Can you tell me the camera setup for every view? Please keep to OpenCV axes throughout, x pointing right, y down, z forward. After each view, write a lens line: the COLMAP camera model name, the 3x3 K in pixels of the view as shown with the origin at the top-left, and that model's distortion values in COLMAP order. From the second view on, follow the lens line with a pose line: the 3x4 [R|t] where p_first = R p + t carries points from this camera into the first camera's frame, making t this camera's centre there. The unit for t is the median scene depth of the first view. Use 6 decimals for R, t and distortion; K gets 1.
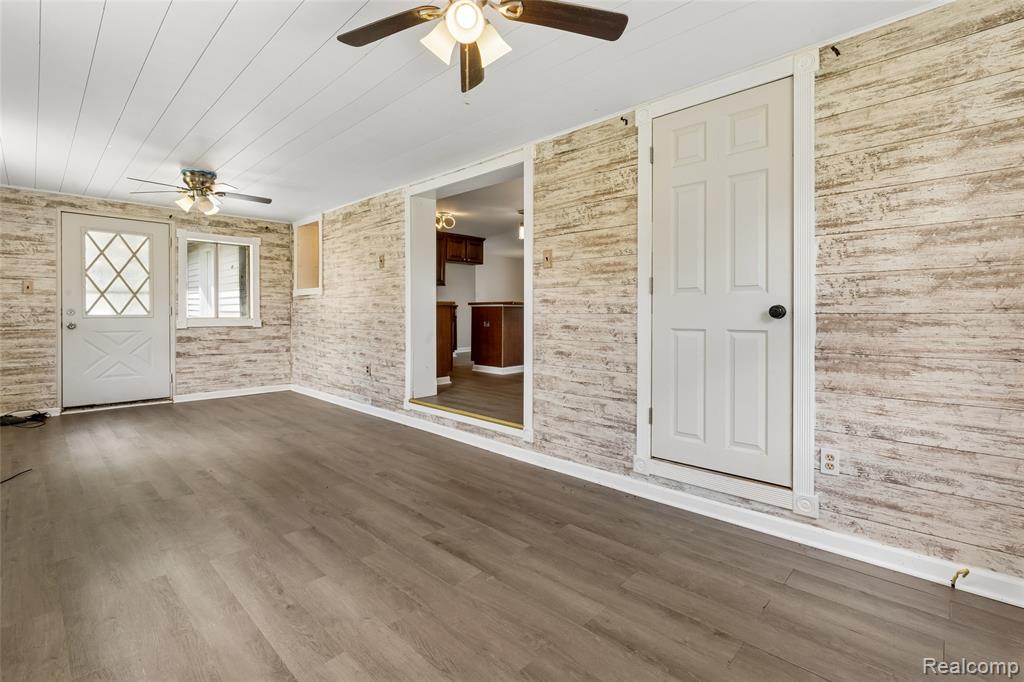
lens RADIAL K [[472.5, 0, 510.9], [0, 472.5, 320.2], [0, 0, 1]] dist [-0.004171, -0.000191]
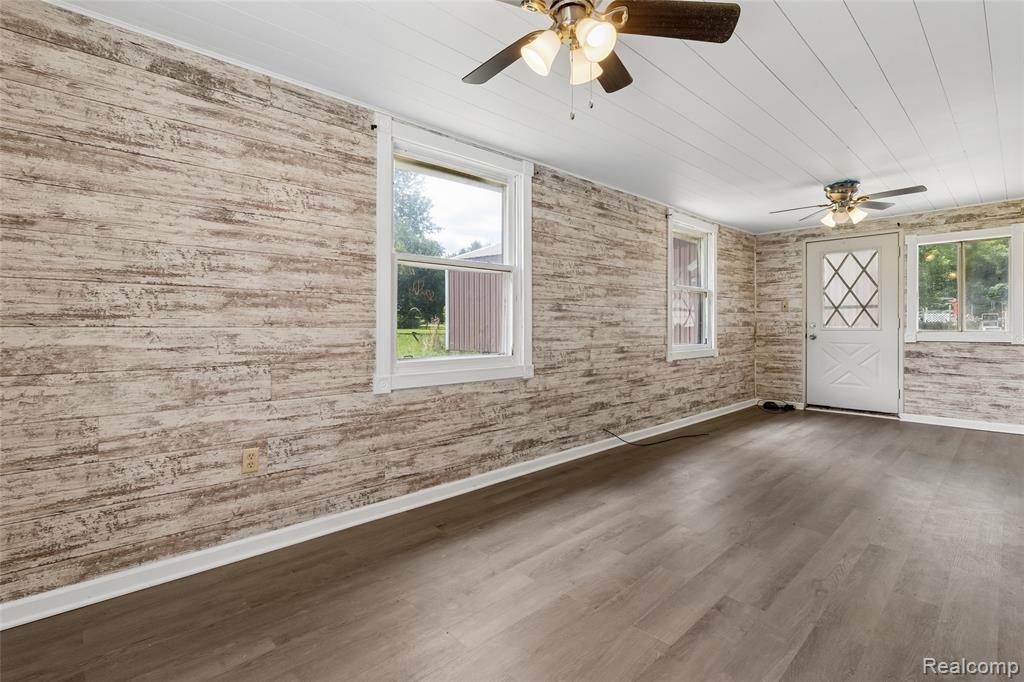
lens RADIAL K [[472.5, 0, 510.9], [0, 472.5, 320.2], [0, 0, 1]] dist [-0.004171, -0.000191]
pose [[-0.051620, -0.015268, -0.998550, 0.293501], [-0.011124, 0.999830, -0.014712, -0.003733], [0.998605, 0.010348, -0.051781, 0.292151]]
